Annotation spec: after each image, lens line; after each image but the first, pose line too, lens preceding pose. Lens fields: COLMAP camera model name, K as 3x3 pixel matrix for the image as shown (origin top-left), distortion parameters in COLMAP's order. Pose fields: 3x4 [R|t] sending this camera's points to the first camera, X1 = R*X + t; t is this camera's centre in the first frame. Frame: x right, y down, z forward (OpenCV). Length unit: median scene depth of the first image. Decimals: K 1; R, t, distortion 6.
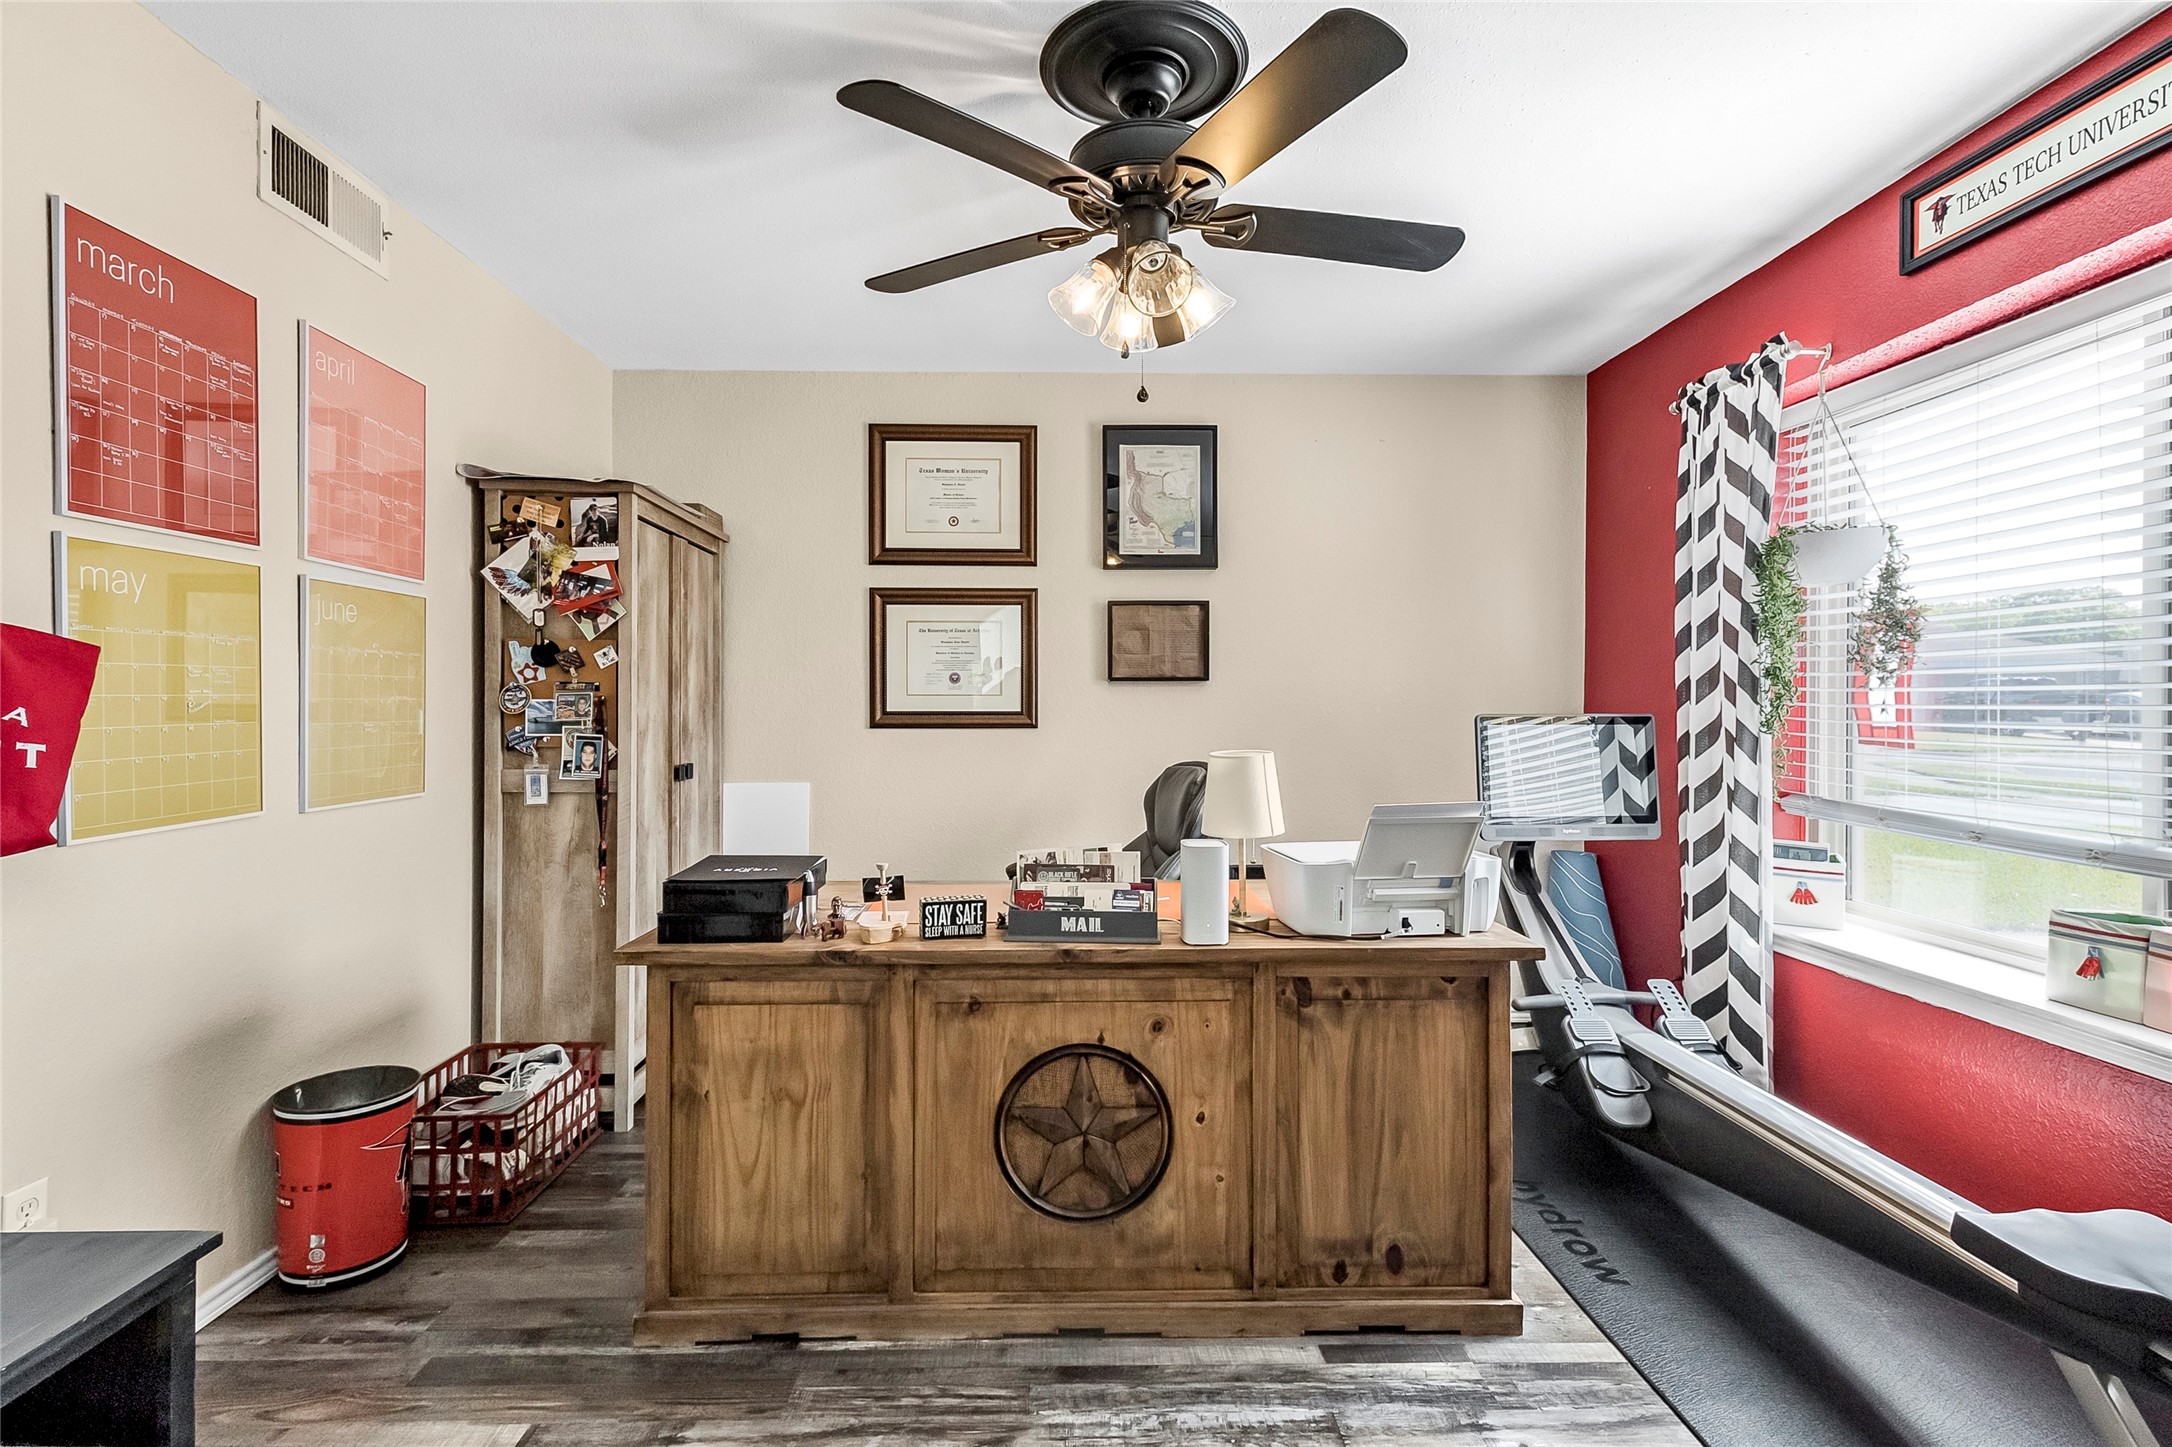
lens RADIAL K [[1019.0, 0, 1092.5], [0, 1019.0, 712.9], [0, 0, 1]] dist [0.020854, -0.004981]
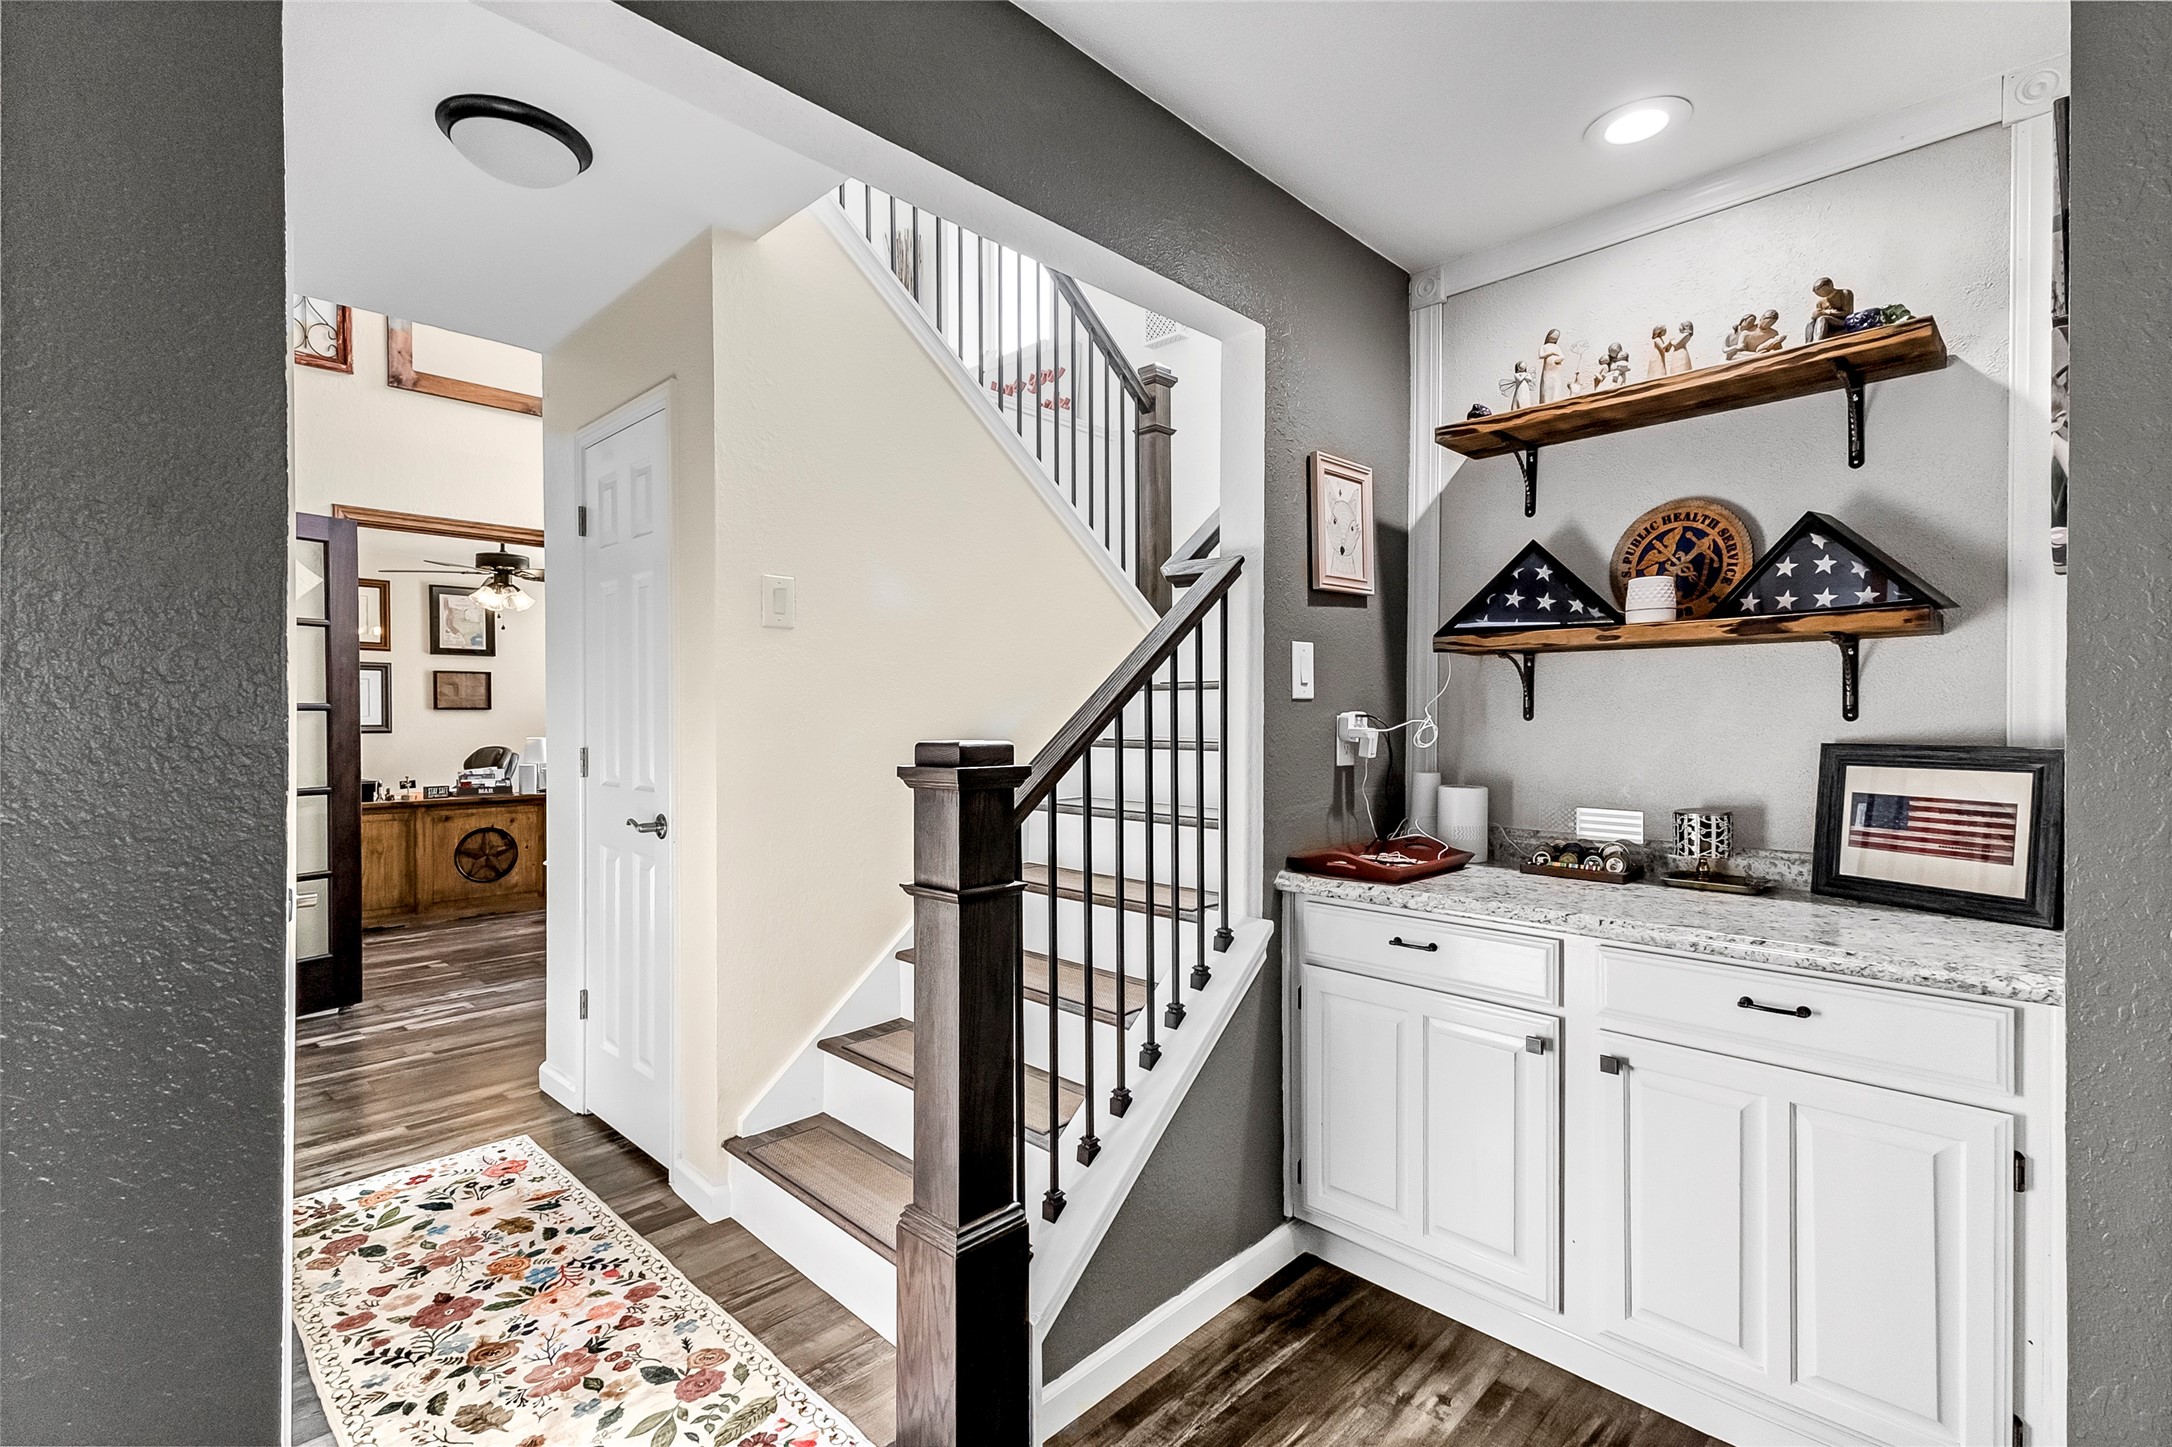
lens RADIAL K [[1019.0, 0, 1082.9], [0, 1019.0, 719.1], [0, 0, 1]] dist [0.020854, -0.004981]
pose [[0.729109, -0.003902, 0.684387, -0.848151], [0.005064, 0.999987, 0.000306, -0.011439], [-0.684379, 0.003242, 0.729119, -2.646231]]
